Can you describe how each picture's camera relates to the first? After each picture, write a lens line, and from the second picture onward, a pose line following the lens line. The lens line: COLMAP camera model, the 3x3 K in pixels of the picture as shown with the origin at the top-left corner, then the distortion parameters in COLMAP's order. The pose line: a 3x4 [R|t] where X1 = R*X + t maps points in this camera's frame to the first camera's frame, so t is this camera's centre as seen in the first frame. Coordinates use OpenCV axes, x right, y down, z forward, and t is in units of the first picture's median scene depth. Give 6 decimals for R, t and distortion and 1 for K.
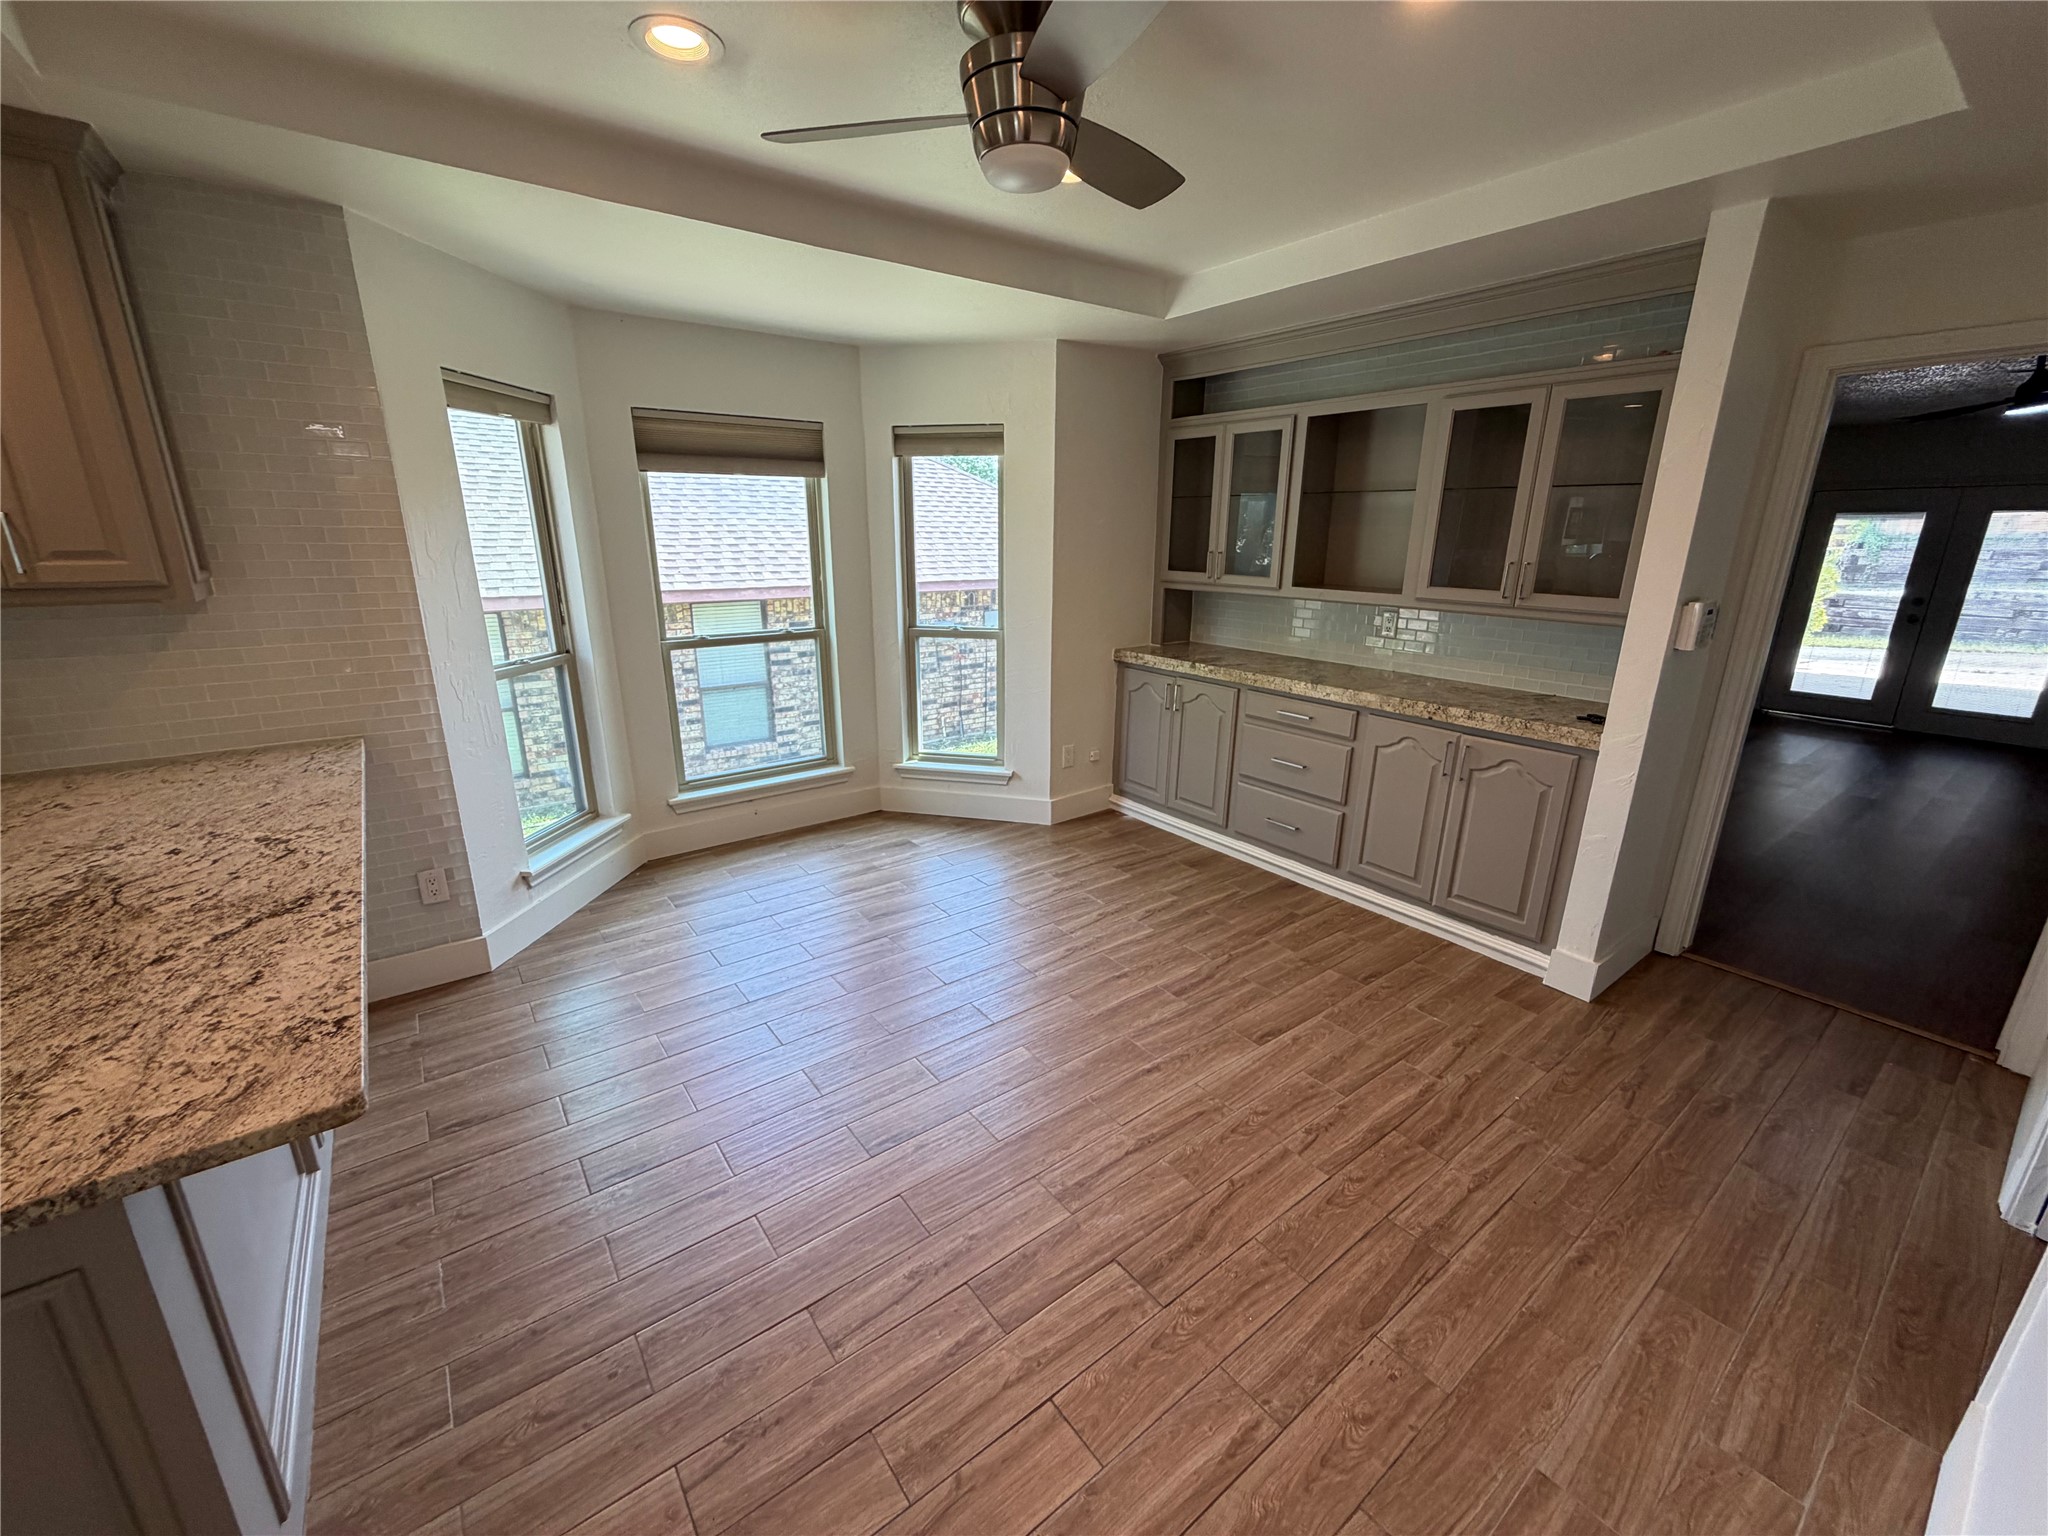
lens RADIAL K [[815.5, 0, 1016.5], [0, 815.5, 768.2], [0, 0, 1]] dist [0.000961, -0.000258]
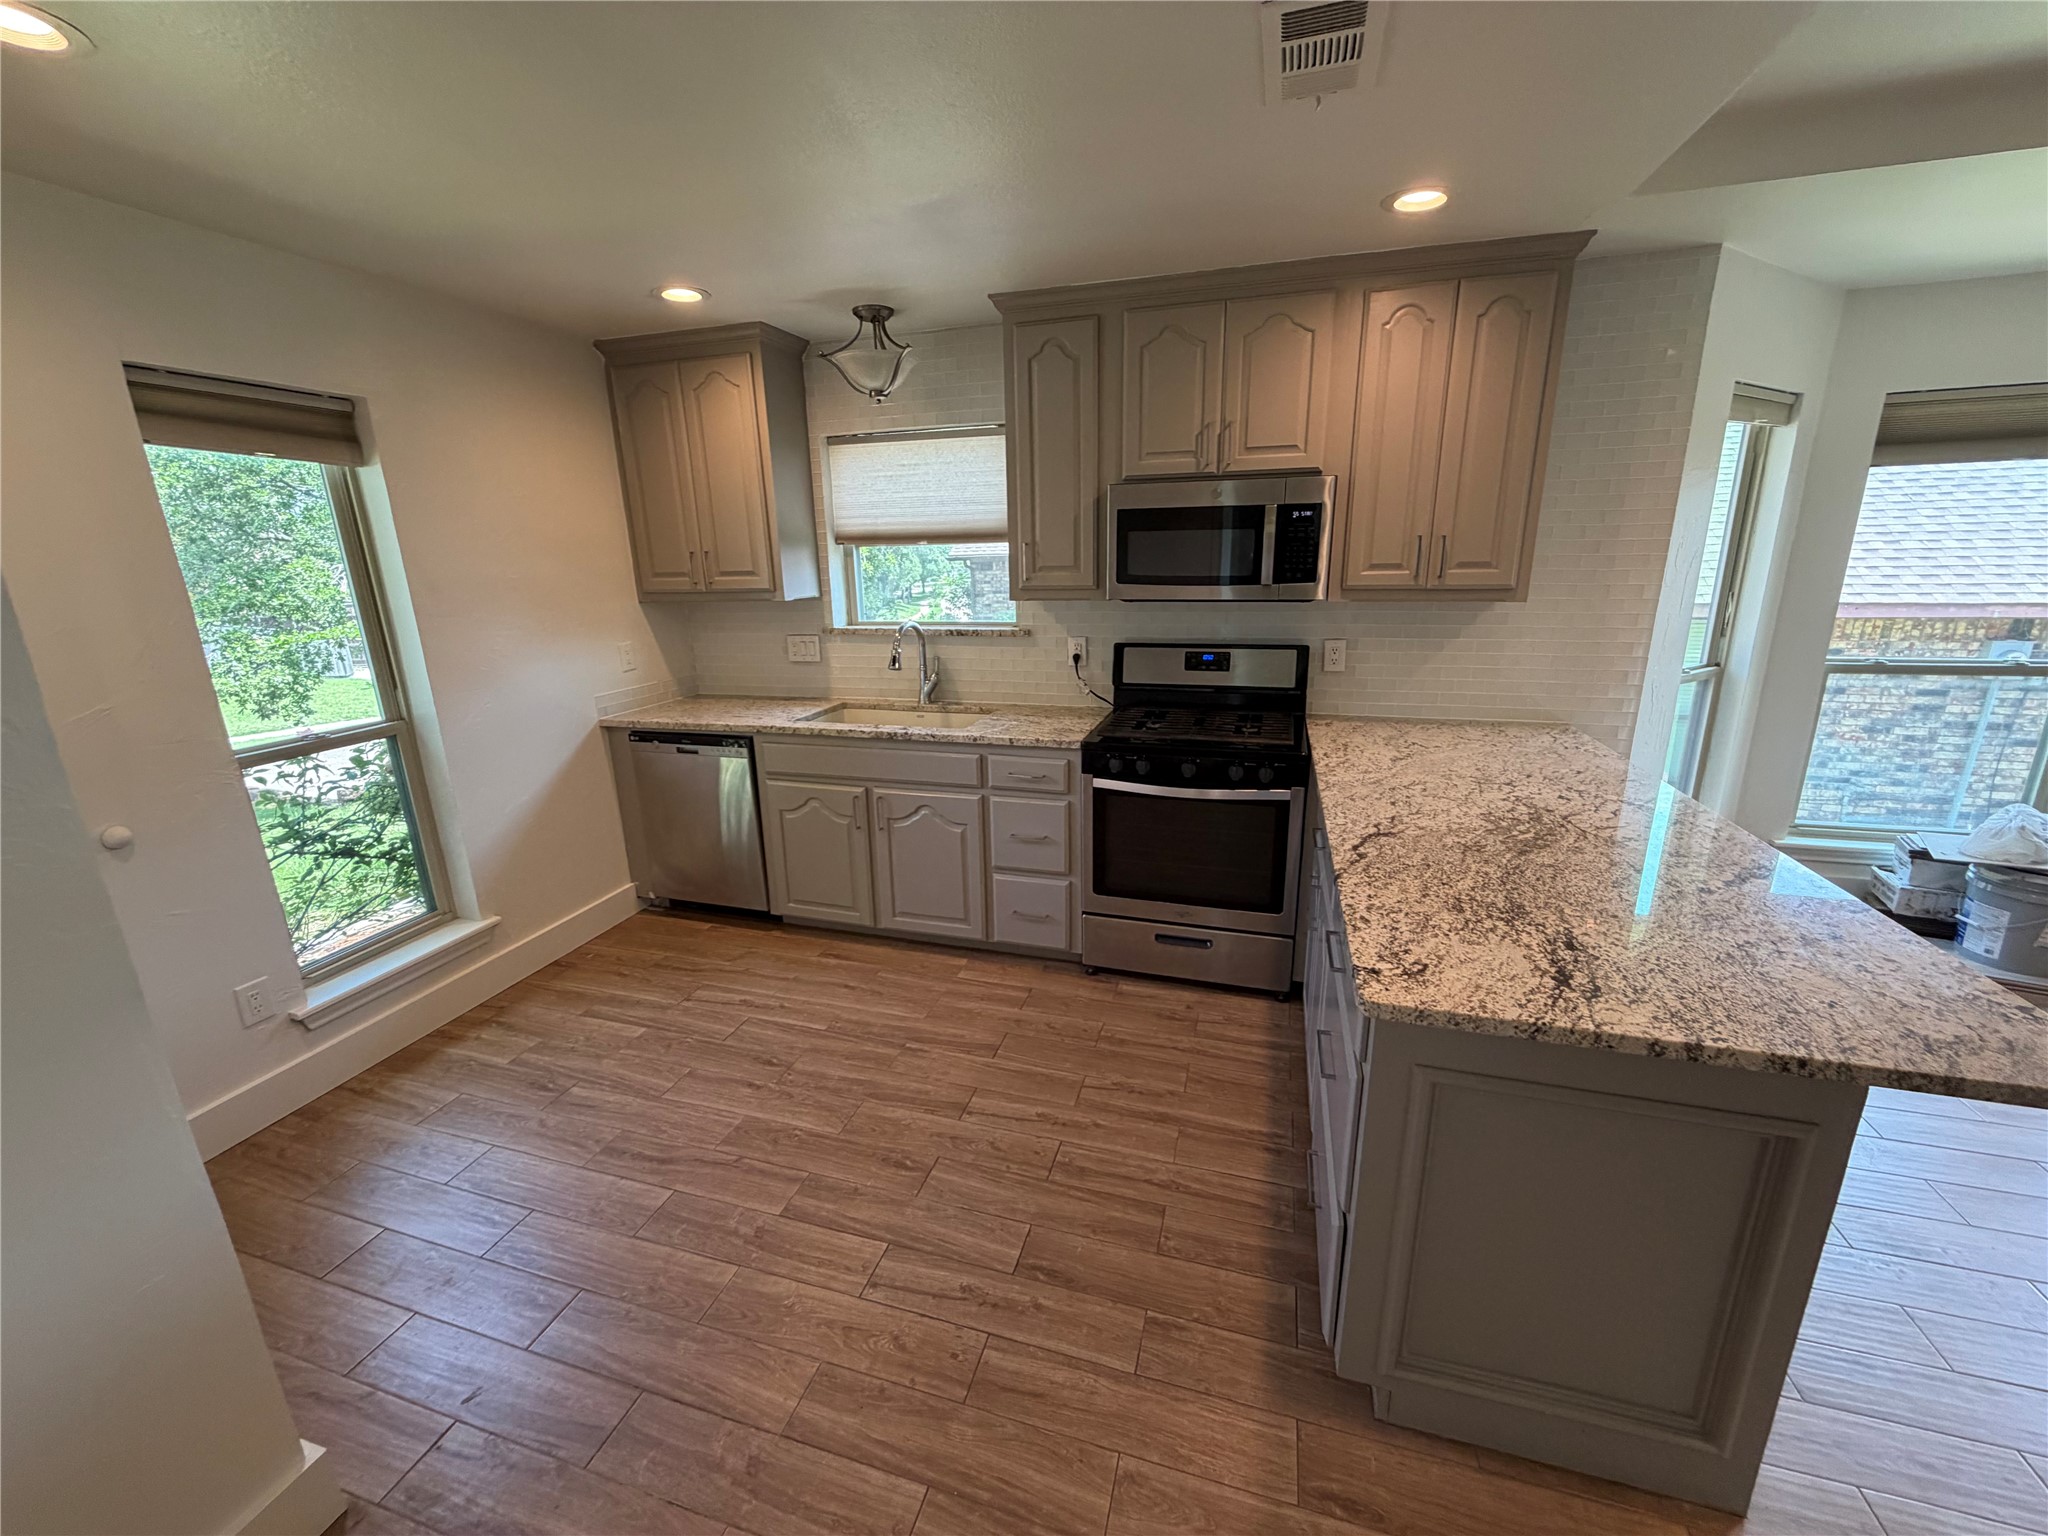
lens RADIAL K [[815.5, 0, 1018.9], [0, 815.5, 765.9], [0, 0, 1]] dist [0.000961, -0.000258]
pose [[0.587828, 0.190196, -0.786310, -0.398931], [-0.201076, 0.975818, 0.085716, 0.085059], [0.783599, 0.107722, 0.611857, -0.326236]]
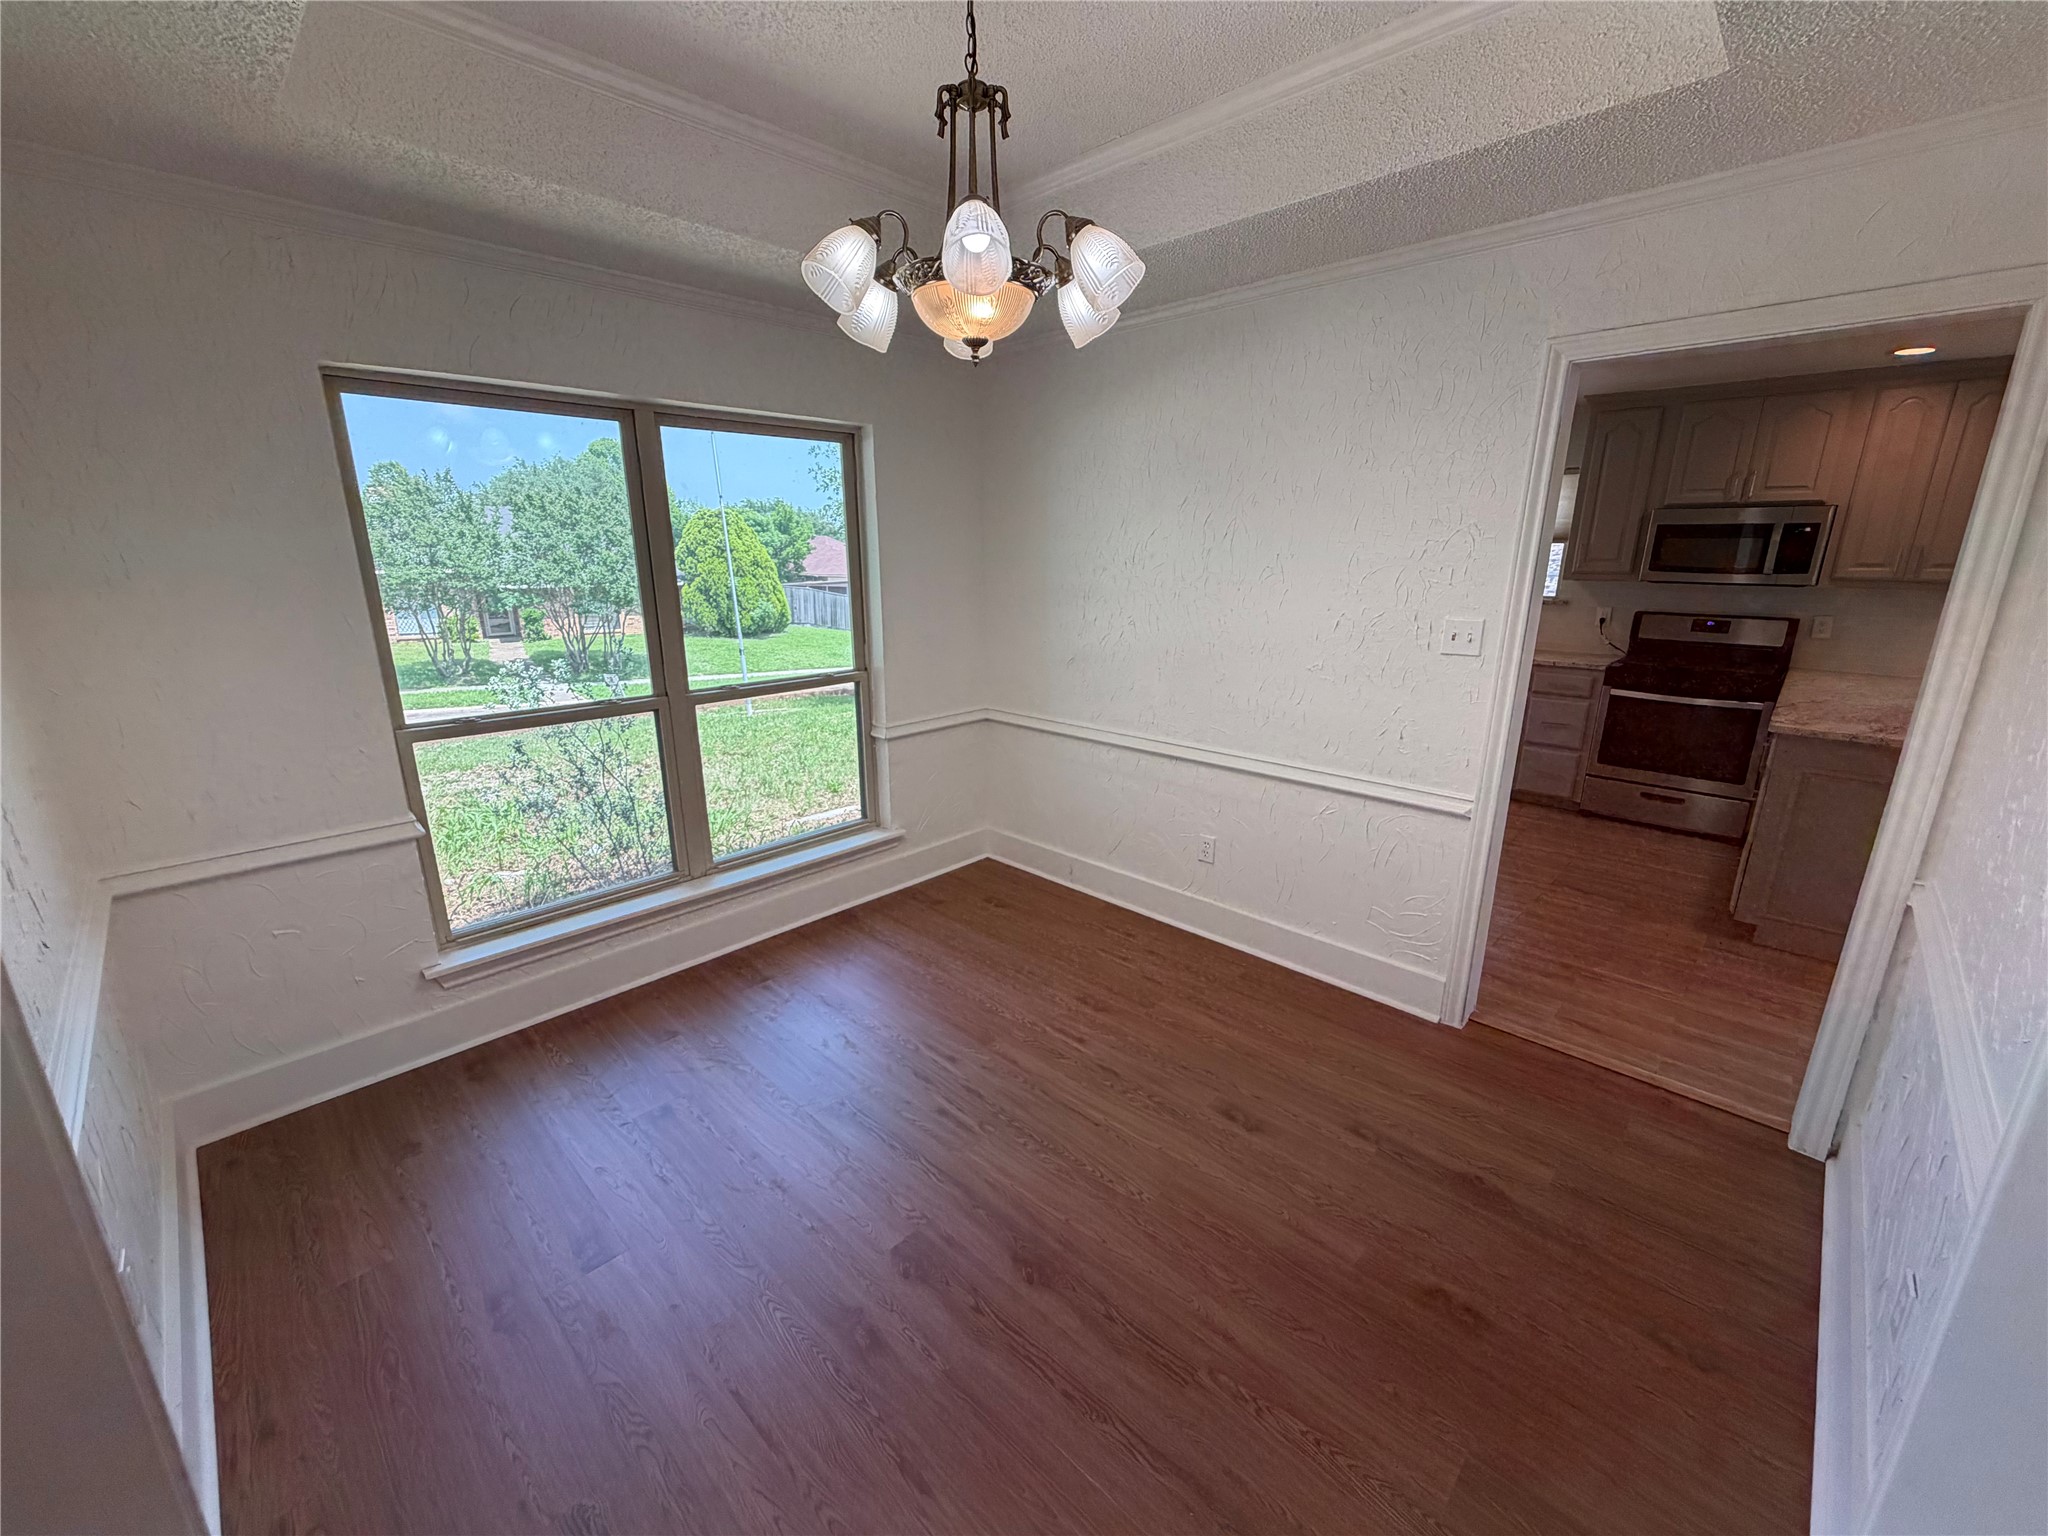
lens RADIAL K [[815.5, 0, 1020.6], [0, 815.5, 763.1], [0, 0, 1]] dist [0.000961, -0.000258]
pose [[0.158229, 0.245840, -0.956309, 0.465698], [-0.279068, 0.940157, 0.195514, 0.380908], [0.947145, 0.235940, 0.217366, -1.285140]]
